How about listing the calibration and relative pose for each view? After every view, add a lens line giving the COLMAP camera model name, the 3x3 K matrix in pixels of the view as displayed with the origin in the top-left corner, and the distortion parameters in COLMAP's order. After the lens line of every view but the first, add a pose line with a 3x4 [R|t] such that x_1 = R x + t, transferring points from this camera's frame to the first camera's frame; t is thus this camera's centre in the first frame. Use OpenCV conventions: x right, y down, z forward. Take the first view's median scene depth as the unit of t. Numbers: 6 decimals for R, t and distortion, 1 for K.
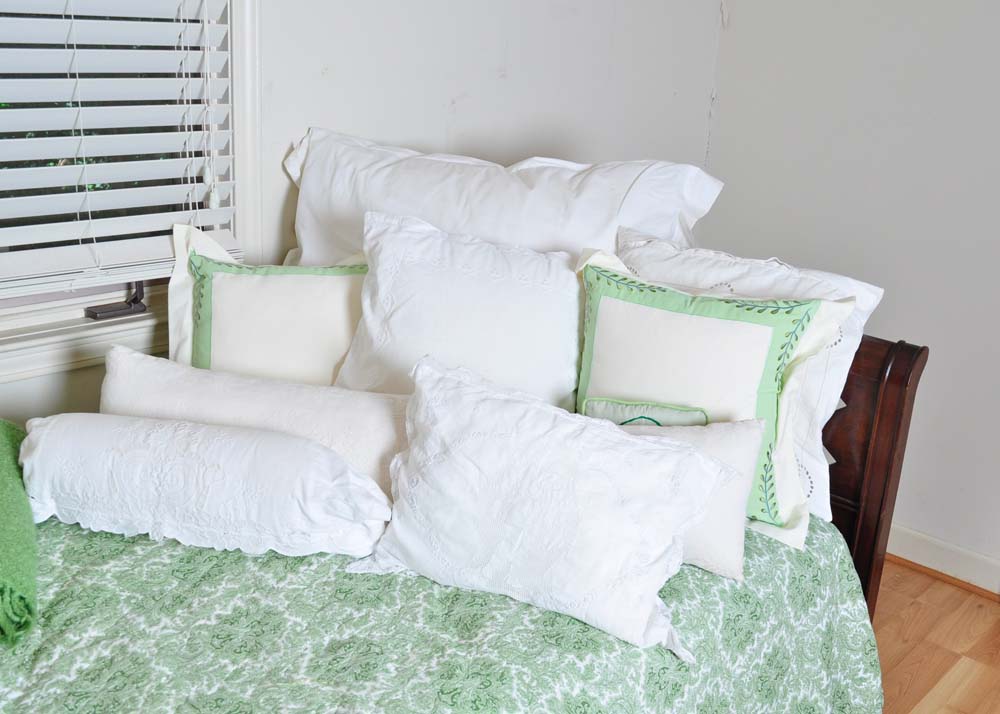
lens RADIAL K [[1075.5, 0, 499.3], [0, 1075.5, 356.8], [0, 0, 1]] dist [-0.079287, 0.000000]
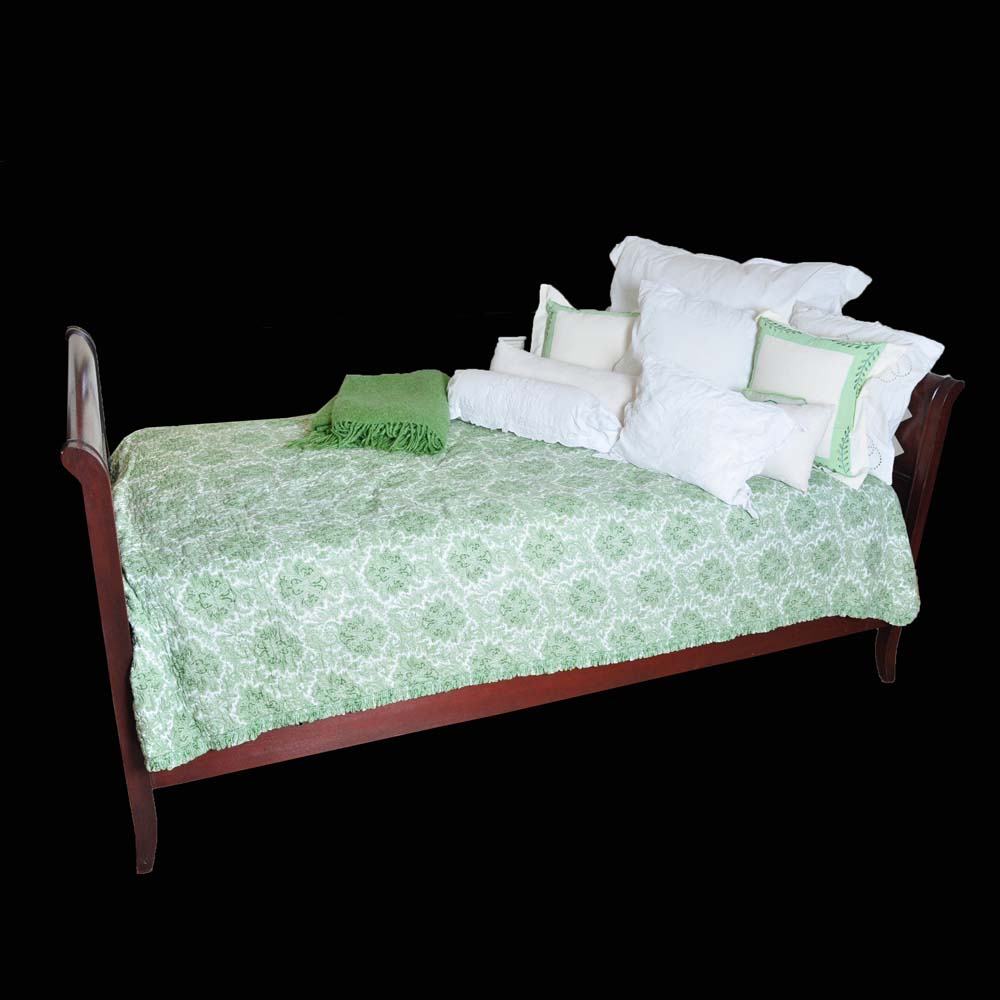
lens RADIAL K [[797.4, 0, 499.4], [0, 797.4, 500.8], [0, 0, 1]] dist [-0.080208, 0.005335]
pose [[0.922388, 0.145699, -0.357732, 0.220397], [-0.111597, 0.987157, 0.114309, 0.126013], [0.369792, -0.065515, 0.926802, -0.399538]]
